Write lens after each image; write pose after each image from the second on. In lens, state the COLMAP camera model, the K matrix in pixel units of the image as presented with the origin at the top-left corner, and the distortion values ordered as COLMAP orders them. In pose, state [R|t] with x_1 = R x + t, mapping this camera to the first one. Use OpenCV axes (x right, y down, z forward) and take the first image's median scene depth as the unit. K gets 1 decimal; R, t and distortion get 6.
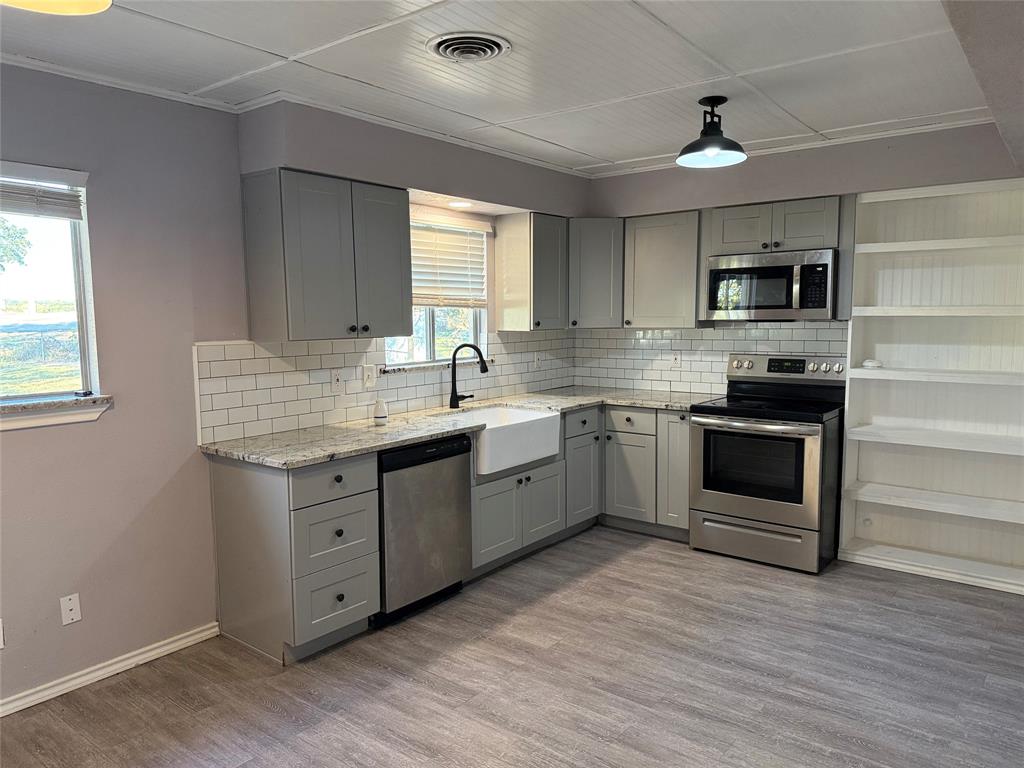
lens RADIAL K [[702.7, 0, 528.5], [0, 702.7, 386.2], [0, 0, 1]] dist [0.112609, -0.135107]
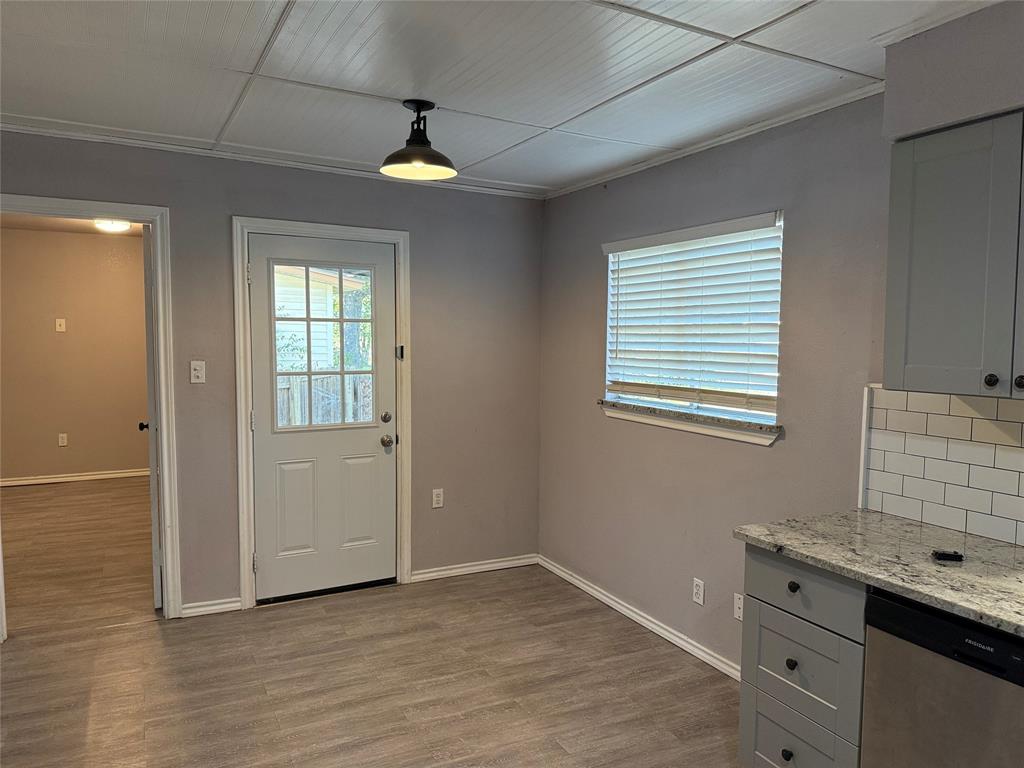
lens RADIAL K [[727.0, 0, 512.0], [0, 727.0, 384.0], [0, 0, 1]] dist [0.050630, -0.054317]
pose [[-0.418455, 0.063648, -0.906005, 0.394751], [-0.106665, 0.987194, 0.118617, -0.098398], [0.901952, 0.146275, -0.406307, 0.823617]]
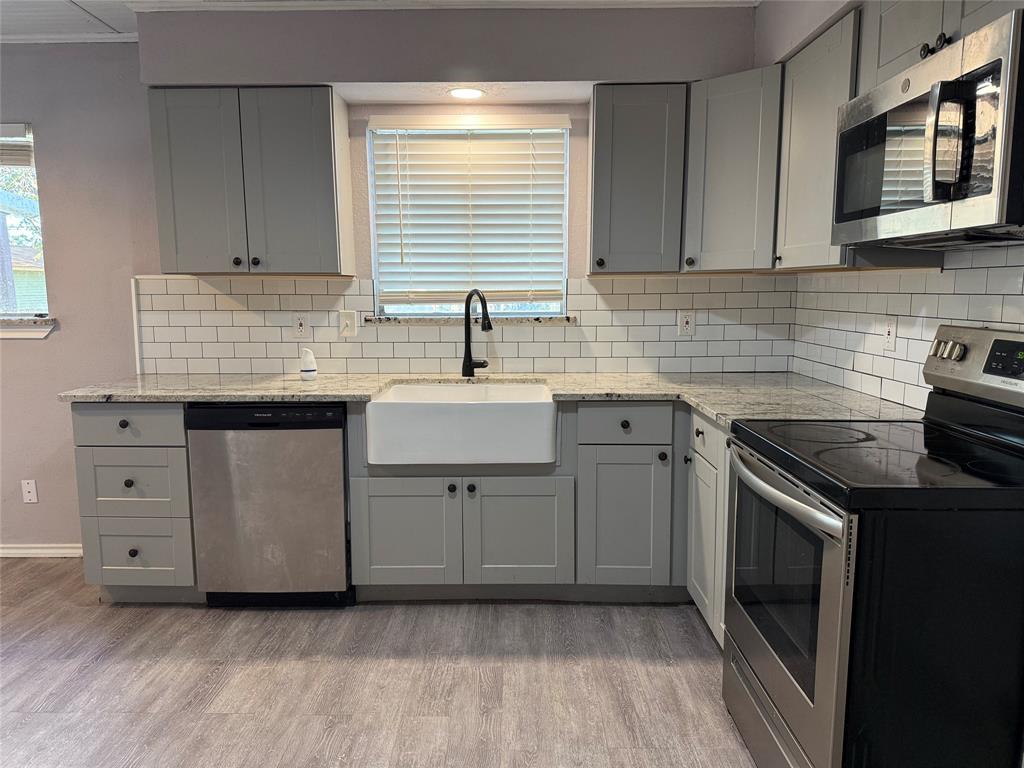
lens RADIAL K [[727.0, 0, 512.0], [0, 727.0, 384.0], [0, 0, 1]] dist [0.050630, -0.054317]
pose [[0.605465, 0.112393, -0.787896, 0.622325], [-0.086058, 0.993419, 0.075579, -0.027155], [0.791205, 0.022044, 0.611153, 0.663969]]
